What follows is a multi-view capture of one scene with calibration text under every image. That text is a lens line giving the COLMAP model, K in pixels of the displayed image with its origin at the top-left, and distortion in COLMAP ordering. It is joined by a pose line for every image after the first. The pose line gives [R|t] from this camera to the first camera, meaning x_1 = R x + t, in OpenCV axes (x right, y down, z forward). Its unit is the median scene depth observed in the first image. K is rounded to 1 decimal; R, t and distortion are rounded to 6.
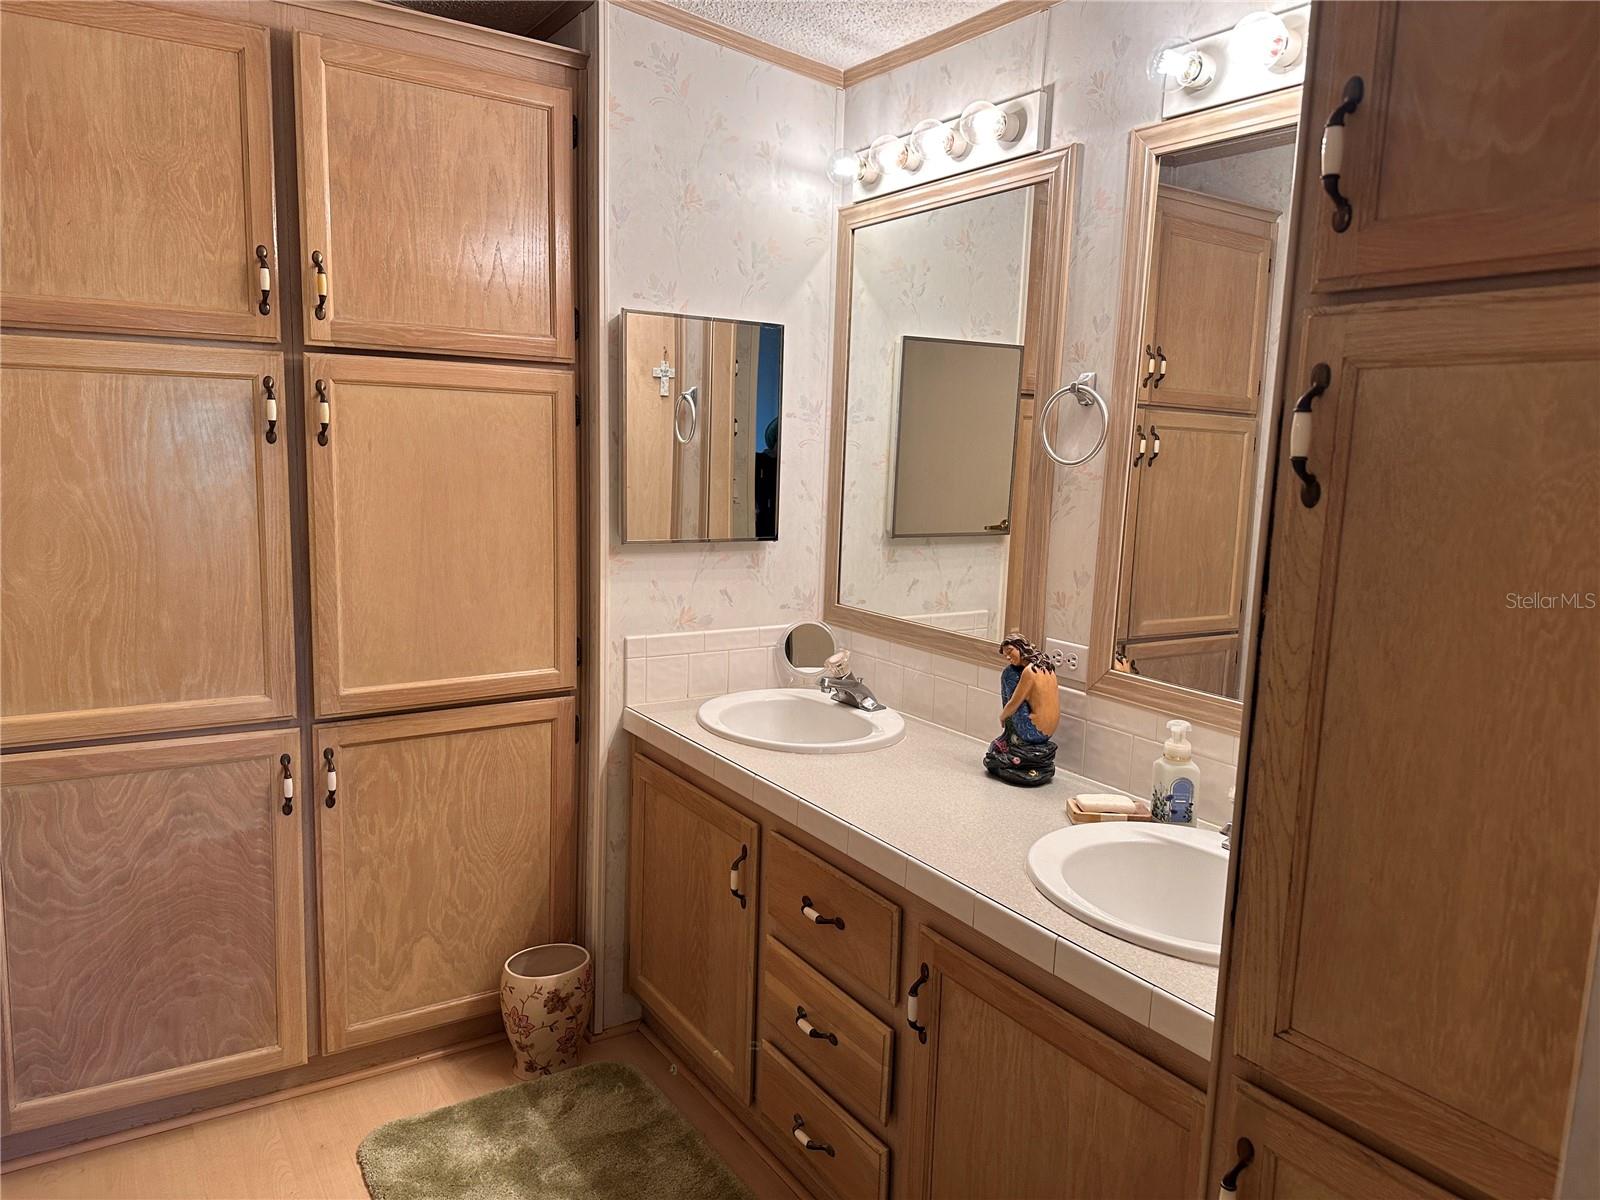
lens RADIAL K [[1132.3, 0, 800.0], [0, 1132.3, 600.0], [0, 0, 1]] dist [0.011128, -0.001163]
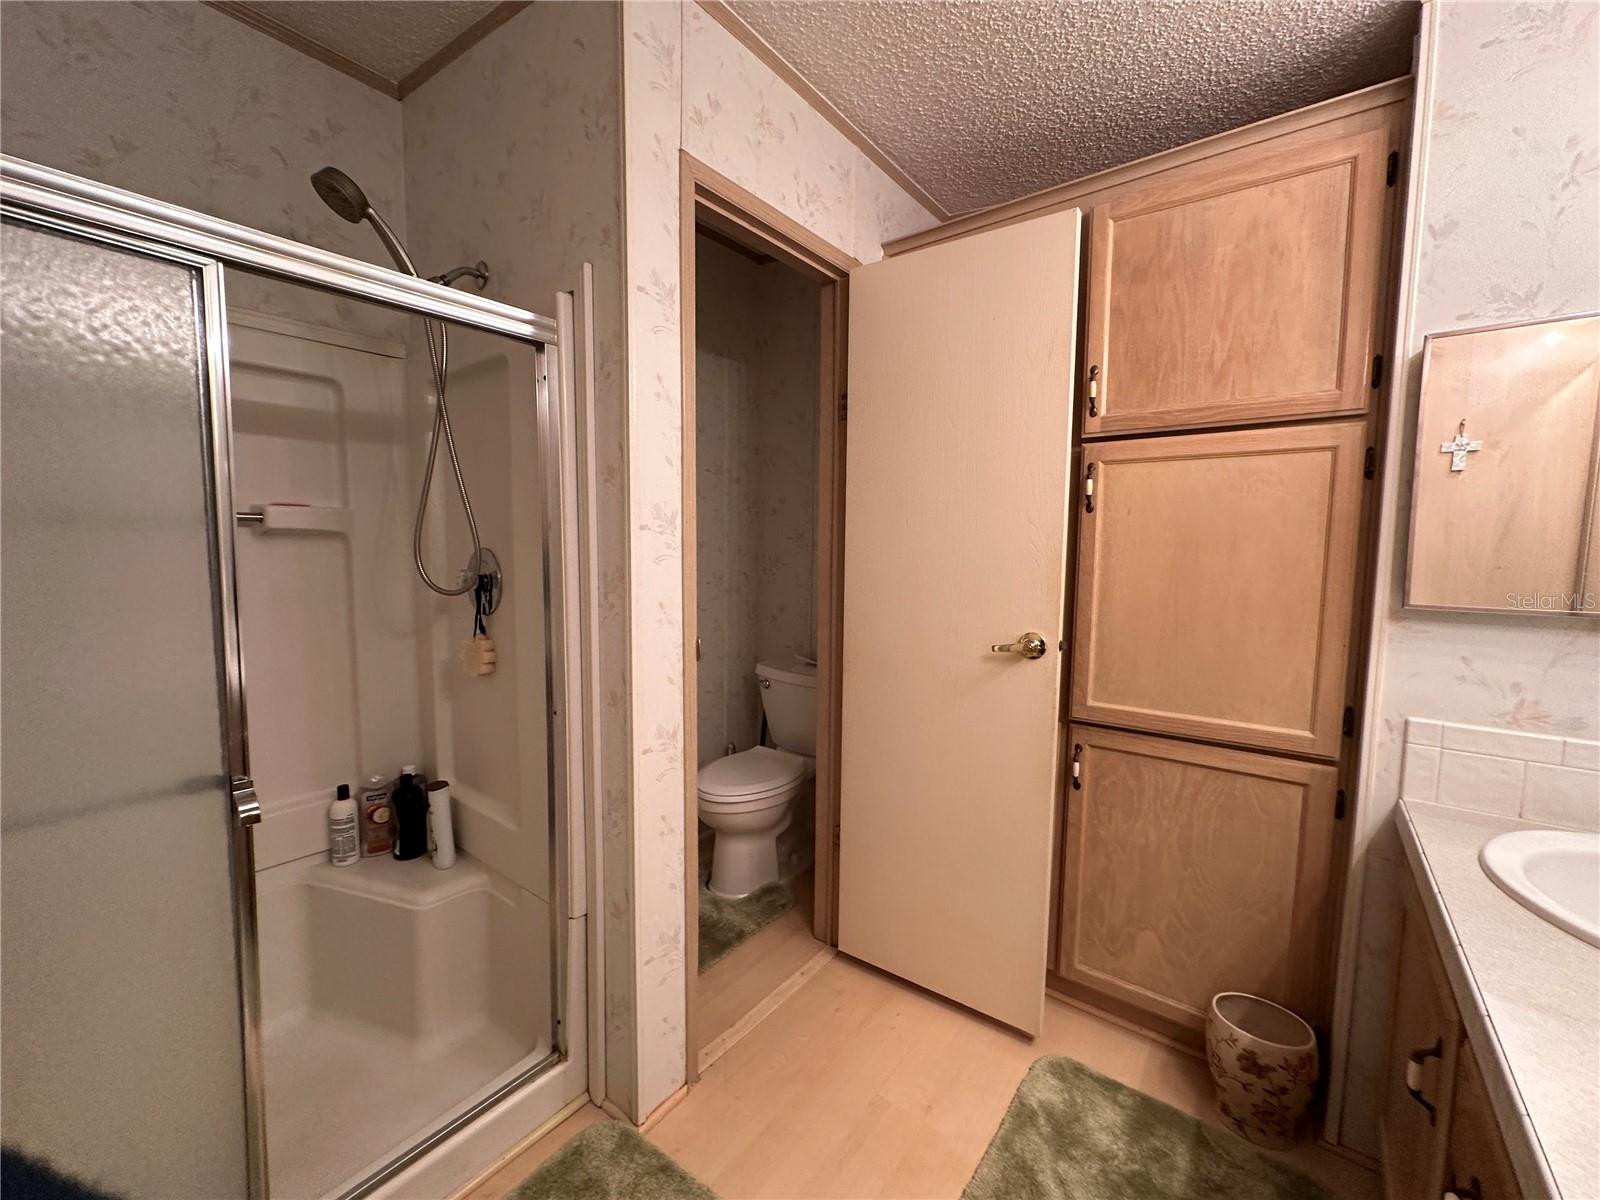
lens RADIAL K [[621.4, 0, 800.0], [0, 621.4, 600.0], [0, 0, 1]] dist [-0.001386, -0.004708]
pose [[0.320823, 0.052574, -0.945679, 0.145295], [-0.136162, 0.990647, 0.008881, 0.003293], [0.937301, 0.125916, 0.324980, 0.426846]]
